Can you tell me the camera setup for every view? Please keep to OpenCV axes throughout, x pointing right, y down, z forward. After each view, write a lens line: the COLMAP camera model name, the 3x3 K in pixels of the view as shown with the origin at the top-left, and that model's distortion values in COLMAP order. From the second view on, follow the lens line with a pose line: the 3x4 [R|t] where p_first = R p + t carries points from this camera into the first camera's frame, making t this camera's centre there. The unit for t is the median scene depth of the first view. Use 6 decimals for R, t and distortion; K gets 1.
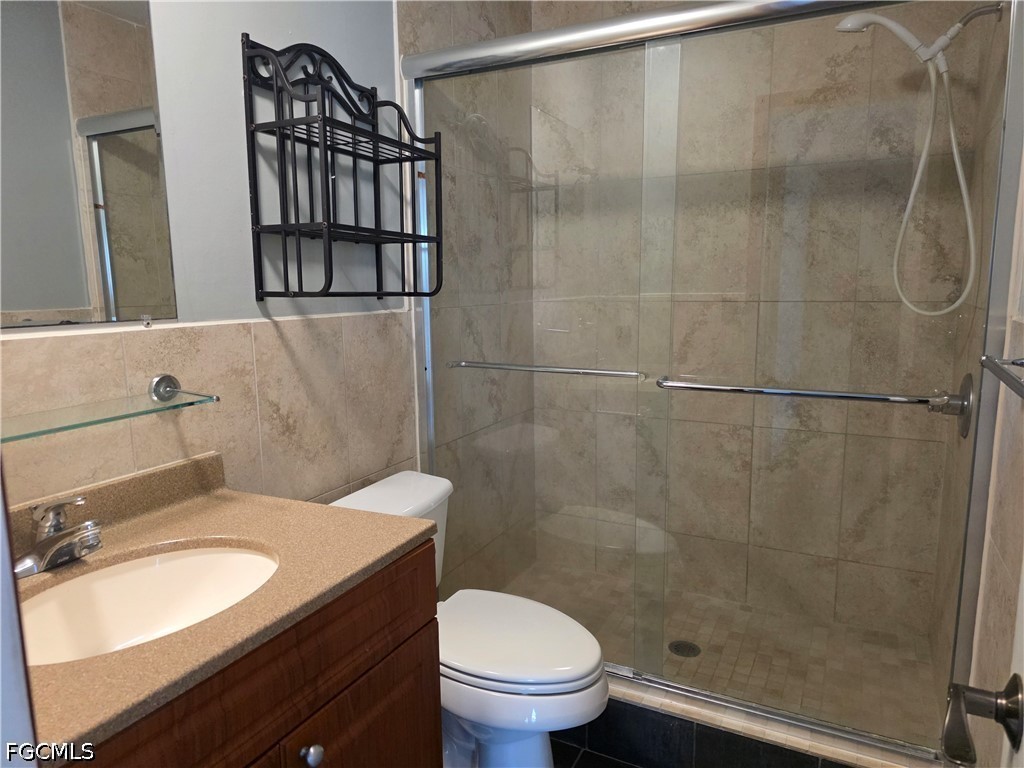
lens RADIAL K [[686.0, 0, 505.6], [0, 686.0, 387.2], [0, 0, 1]] dist [0.045954, -0.028306]
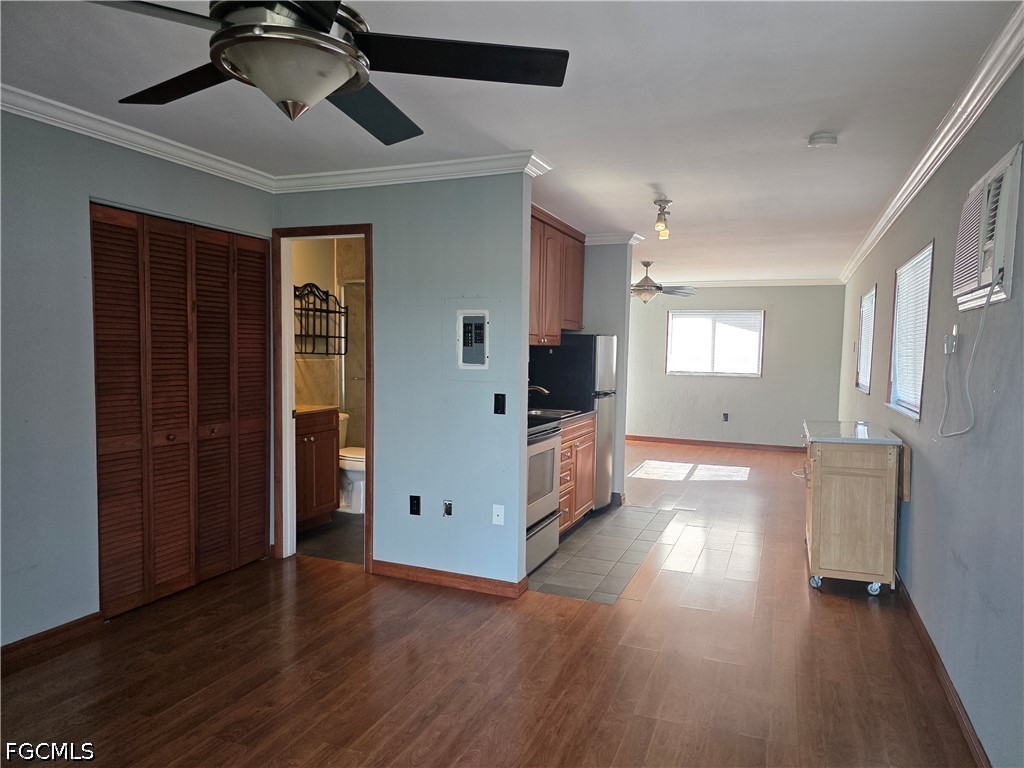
lens RADIAL K [[686.0, 0, 517.8], [0, 686.0, 386.5], [0, 0, 1]] dist [0.045954, -0.028306]
pose [[0.994150, 0.021299, 0.105885, 0.365701], [-0.011018, 0.995248, -0.096747, 0.318381], [-0.107443, 0.095015, 0.989661, -2.267645]]
